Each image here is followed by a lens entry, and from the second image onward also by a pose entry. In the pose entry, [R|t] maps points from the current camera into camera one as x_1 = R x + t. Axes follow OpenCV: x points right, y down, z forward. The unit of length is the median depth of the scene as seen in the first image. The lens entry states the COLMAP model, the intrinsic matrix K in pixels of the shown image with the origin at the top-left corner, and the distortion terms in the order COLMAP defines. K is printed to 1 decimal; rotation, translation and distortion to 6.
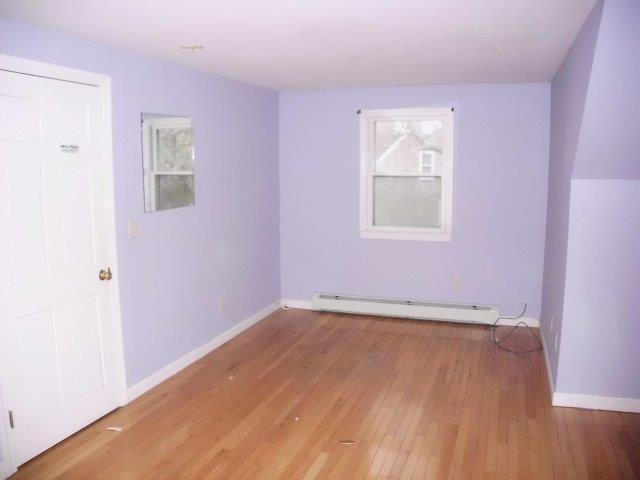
lens RADIAL K [[539.1, 0, 320.0], [0, 539.1, 240.0], [0, 0, 1]] dist [-0.111652, 0.004861]
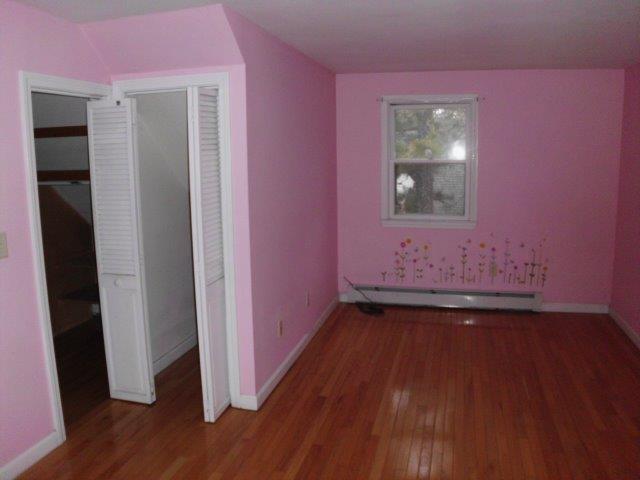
lens RADIAL K [[539.1, 0, 320.0], [0, 539.1, 240.0], [0, 0, 1]] dist [-0.111652, 0.004861]
pose [[0.996340, -0.025902, 0.081463, -0.123556], [0.024114, 0.999448, 0.022847, -0.005622], [-0.082010, -0.020799, 0.996414, 0.035612]]
